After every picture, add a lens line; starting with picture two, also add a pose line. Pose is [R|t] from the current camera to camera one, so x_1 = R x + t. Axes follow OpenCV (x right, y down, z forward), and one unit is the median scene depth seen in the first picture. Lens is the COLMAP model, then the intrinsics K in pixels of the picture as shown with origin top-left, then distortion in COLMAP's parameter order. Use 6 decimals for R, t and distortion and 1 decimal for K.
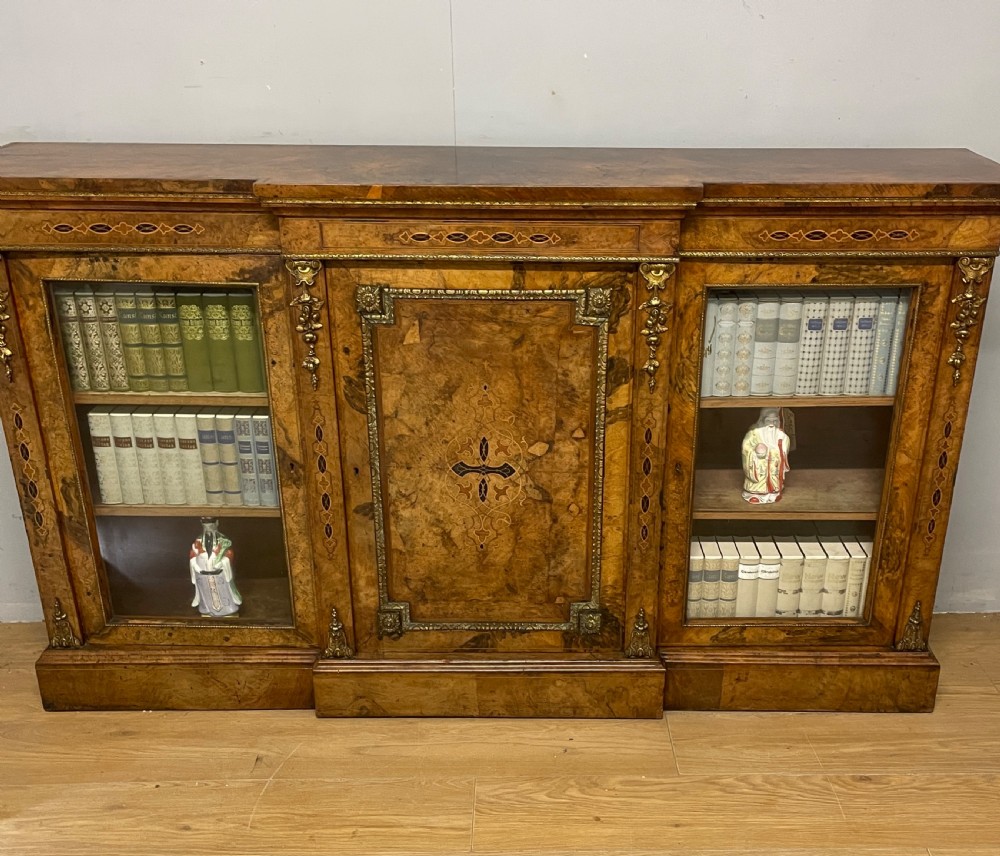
lens RADIAL K [[1109.6, 0, 548.6], [0, 1109.6, 505.2], [0, 0, 1]] dist [0.117330, -0.186837]
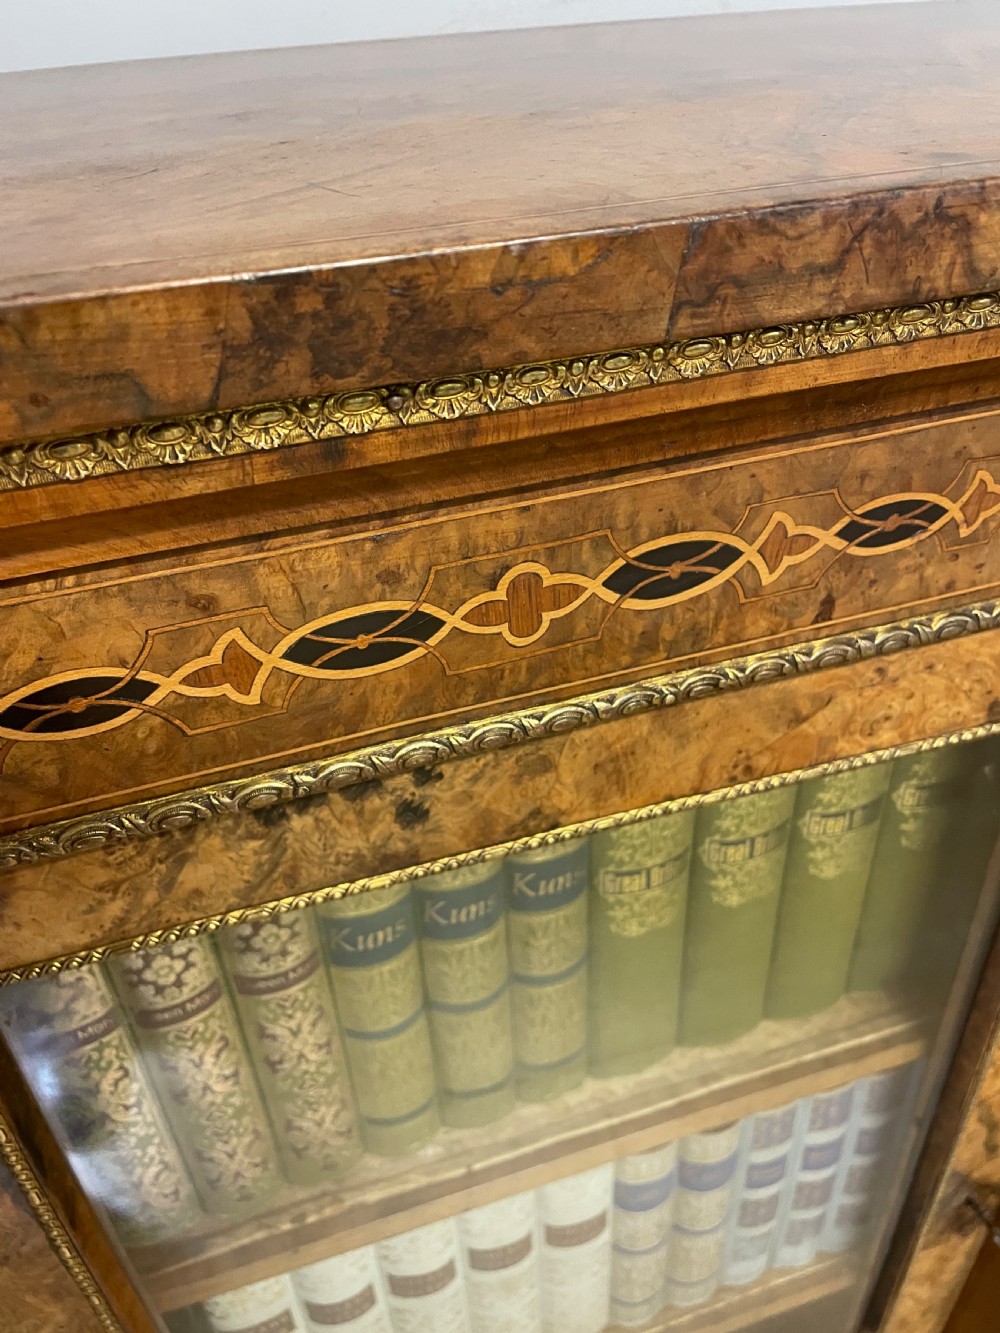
lens RADIAL K [[1031.0, 0, 515.5], [0, 1031.0, 667.2], [0, 0, 1]] dist [0.078924, -0.126222]
pose [[0.949939, -0.214585, 0.227091, -0.380913], [0.176704, 0.968416, 0.175918, -0.242925], [-0.257668, -0.126983, 0.957853, 0.818535]]
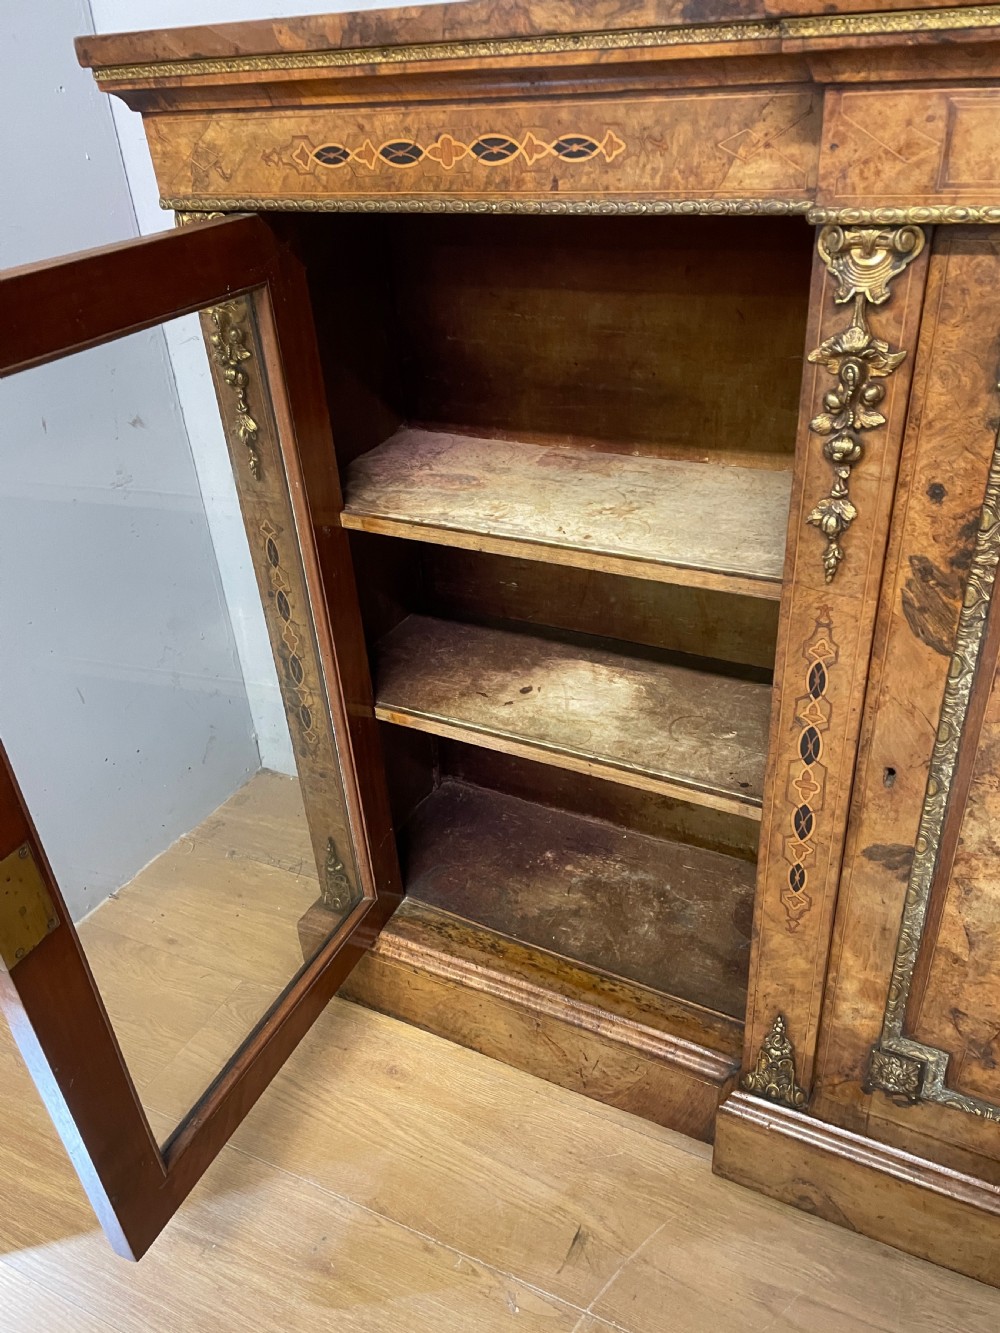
lens RADIAL K [[1009.0, 0, 515.6], [0, 1009.0, 669.5], [0, 0, 1]] dist [0.090130, -0.113593]
pose [[0.887220, 0.187105, -0.421701, -0.146386], [-0.138794, 0.979972, 0.142797, -0.106675], [0.439973, -0.068163, 0.895420, 0.611523]]
